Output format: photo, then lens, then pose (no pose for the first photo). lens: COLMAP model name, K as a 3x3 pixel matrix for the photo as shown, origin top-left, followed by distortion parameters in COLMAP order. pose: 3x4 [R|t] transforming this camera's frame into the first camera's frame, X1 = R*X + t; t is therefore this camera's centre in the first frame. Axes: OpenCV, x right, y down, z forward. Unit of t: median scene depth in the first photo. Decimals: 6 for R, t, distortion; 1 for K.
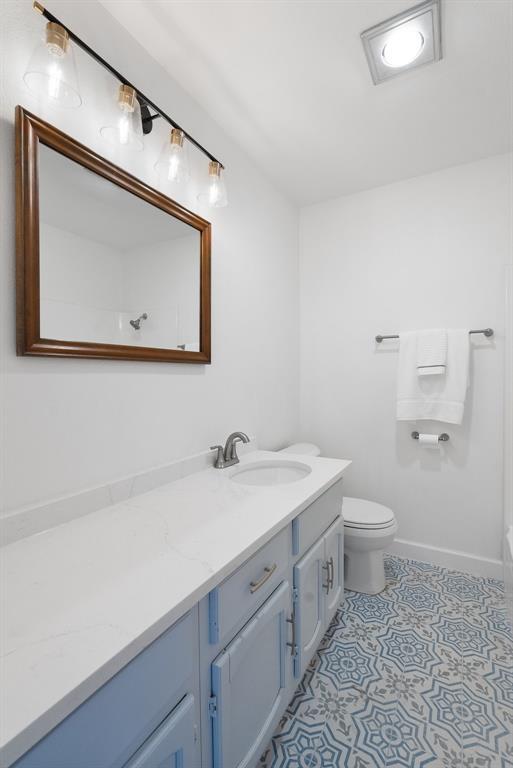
lens RADIAL K [[349.4, 0, 253.7], [0, 349.4, 378.1], [0, 0, 1]] dist [-0.001218, 0.000286]
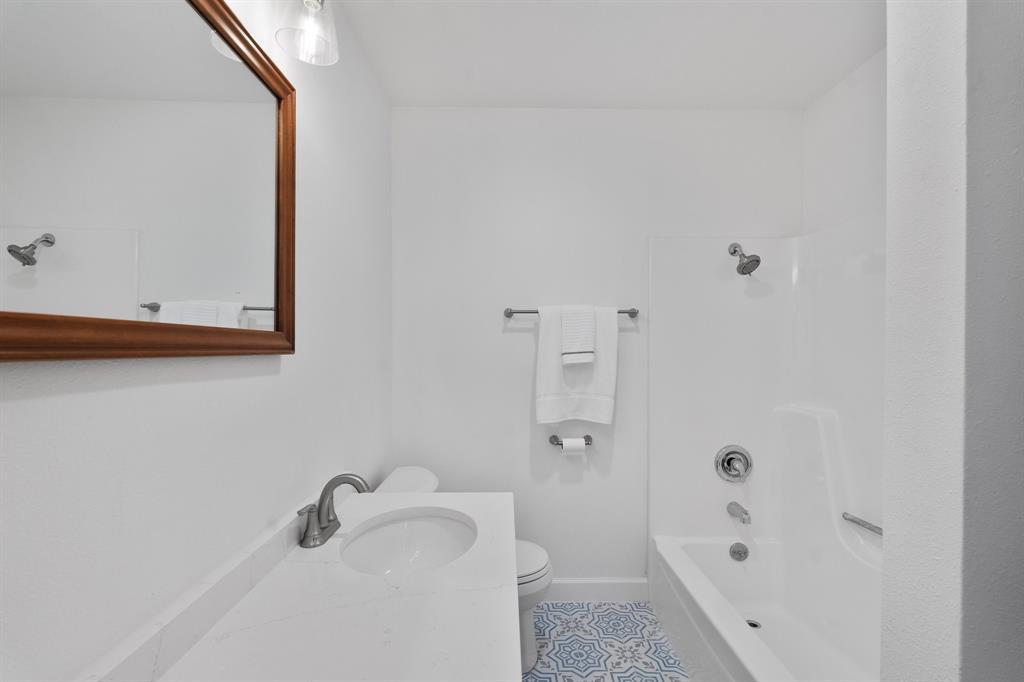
lens RADIAL K [[465.9, 0, 514.0], [0, 465.9, 351.8], [0, 0, 1]] dist [-0.001218, 0.000286]
pose [[0.854232, 0.001638, 0.519889, -0.166619], [-0.001290, 0.999999, -0.001031, -0.034808], [-0.519890, 0.000210, 0.854233, 0.179761]]
